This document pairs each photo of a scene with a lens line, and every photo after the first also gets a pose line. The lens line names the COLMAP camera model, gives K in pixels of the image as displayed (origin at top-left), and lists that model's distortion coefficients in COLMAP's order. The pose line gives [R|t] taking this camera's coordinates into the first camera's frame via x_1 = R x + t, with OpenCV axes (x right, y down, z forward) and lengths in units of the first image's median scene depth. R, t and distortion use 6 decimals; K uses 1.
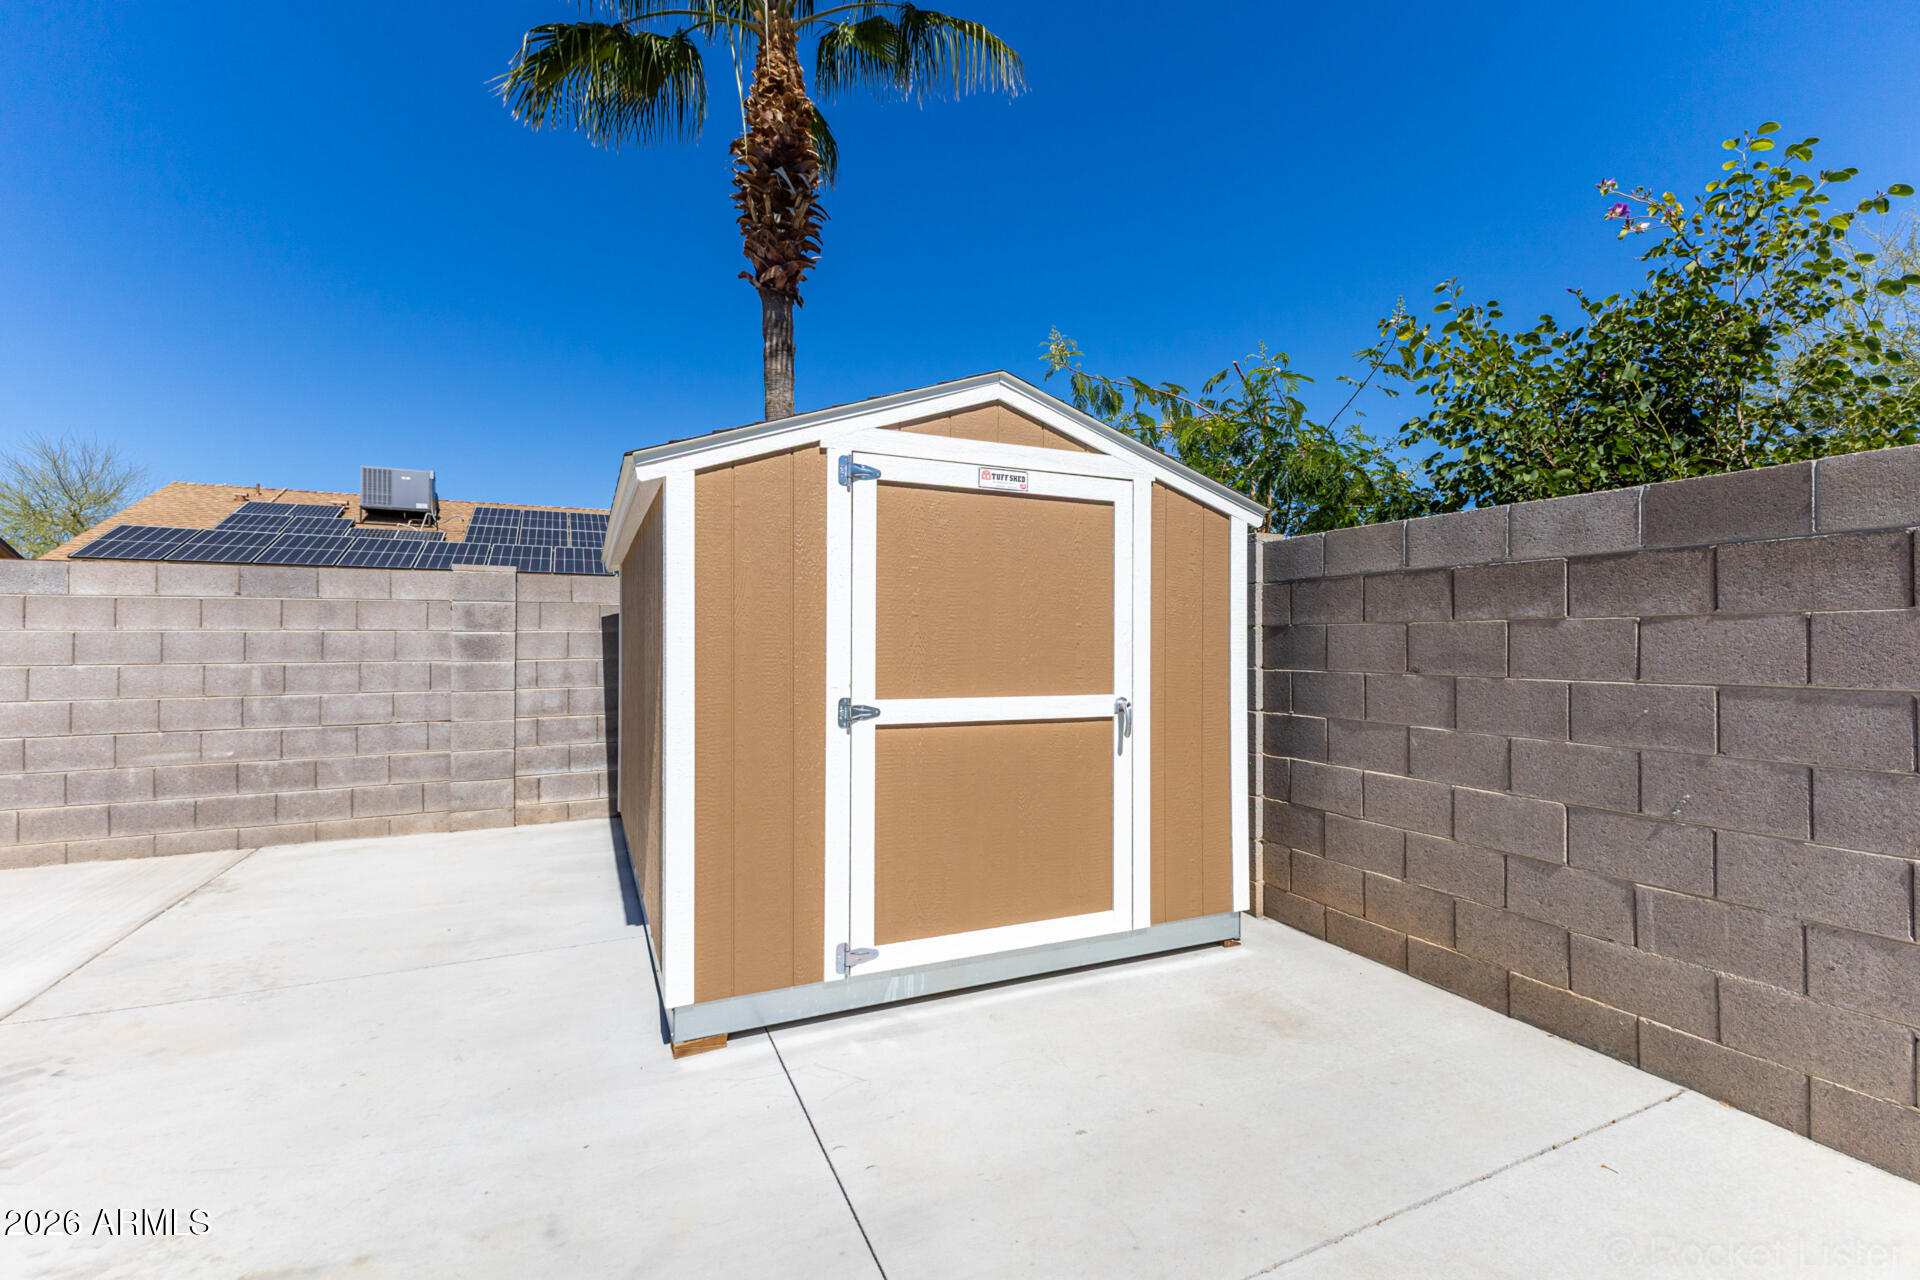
lens RADIAL K [[831.0, 0, 970.5], [0, 831.0, 631.8], [0, 0, 1]] dist [0.013853, -0.003370]
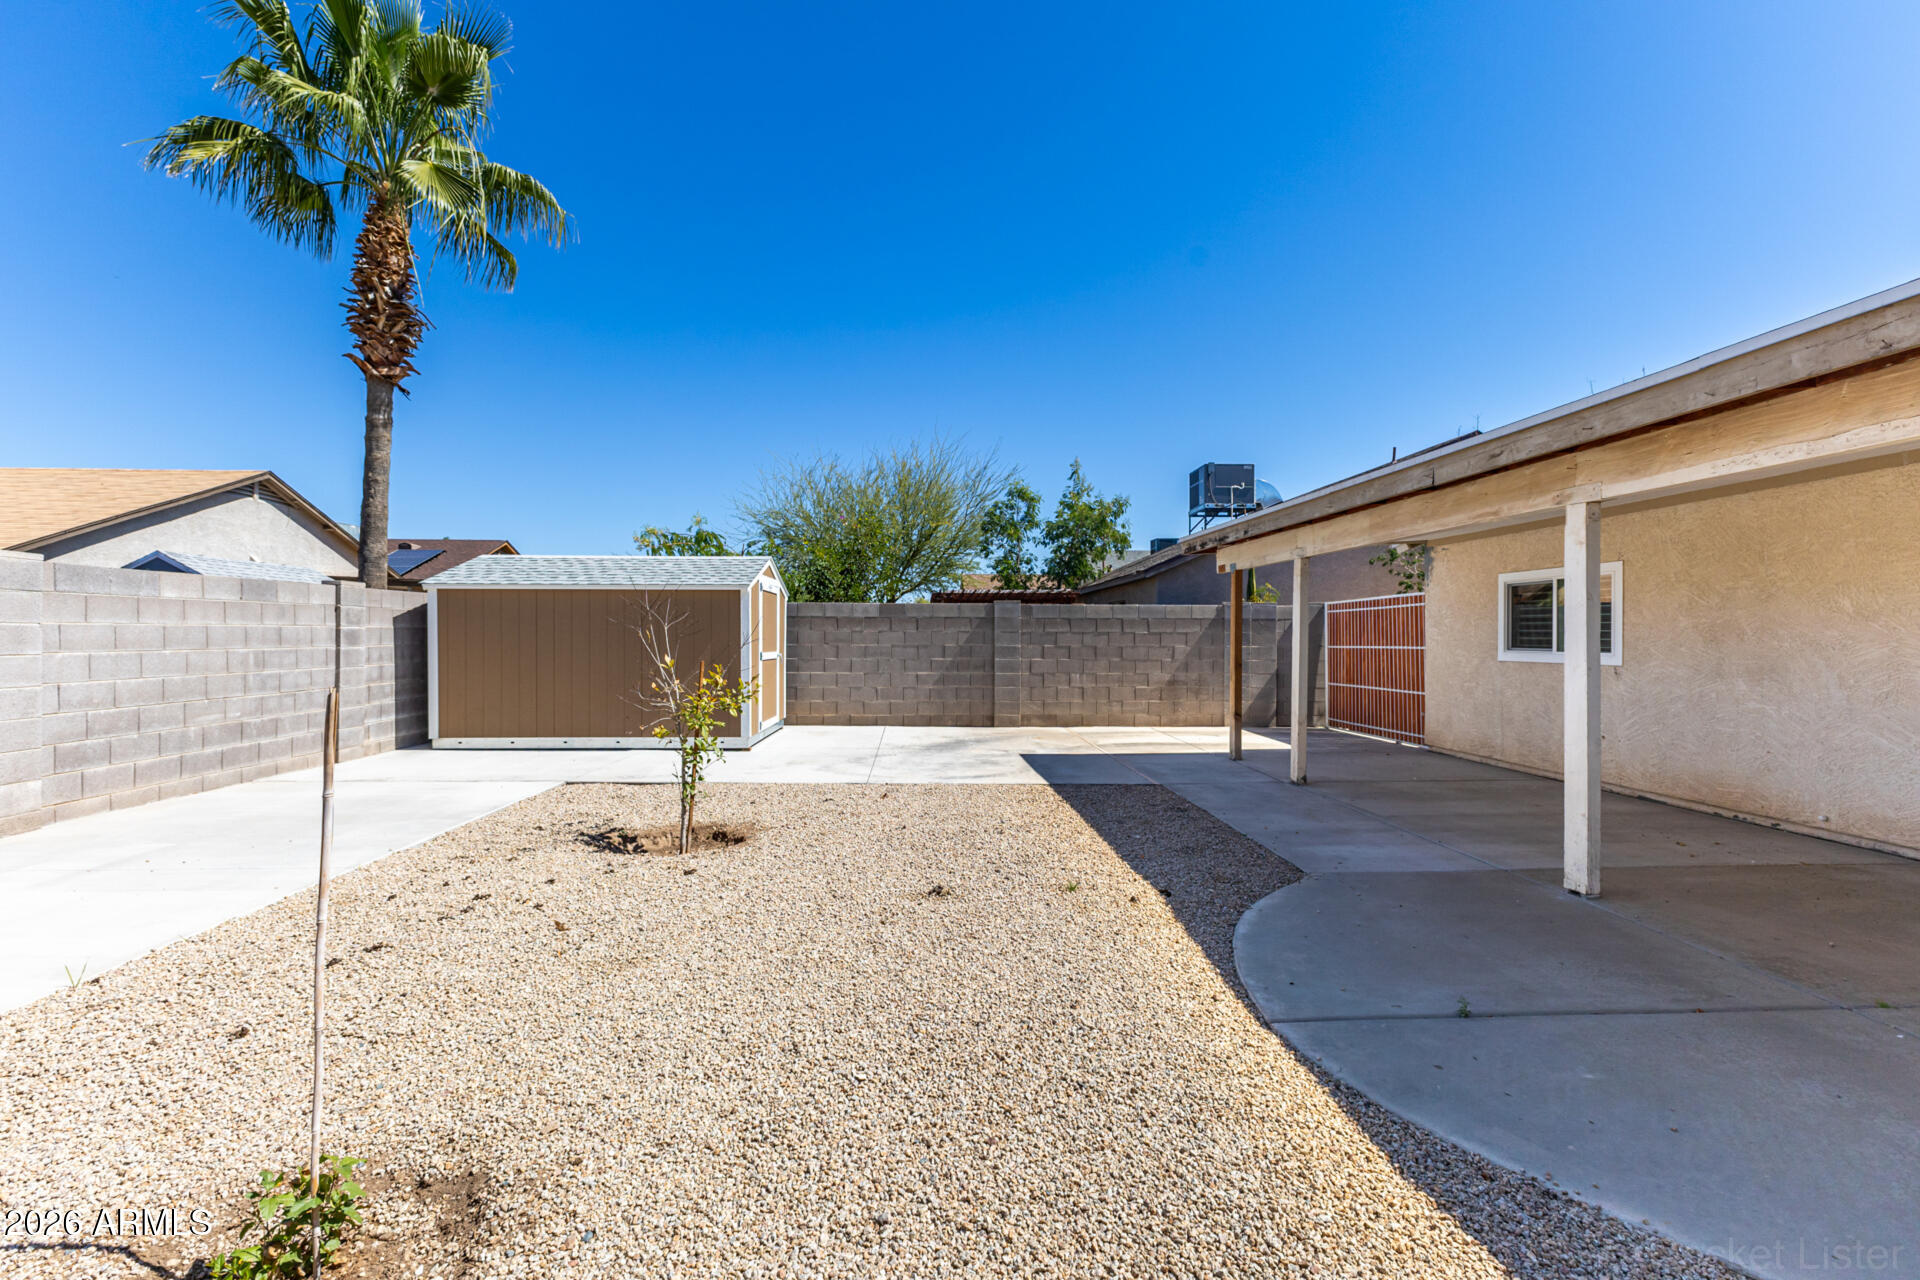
lens RADIAL K [[831.0, 0, 964.0], [0, 831.0, 648.7], [0, 0, 1]] dist [0.013853, -0.003370]
pose [[0.377329, -0.011698, 0.926005, -1.789335], [-0.016673, 0.999672, 0.019423, -0.009170], [-0.925929, -0.022768, 0.377010, -0.649650]]
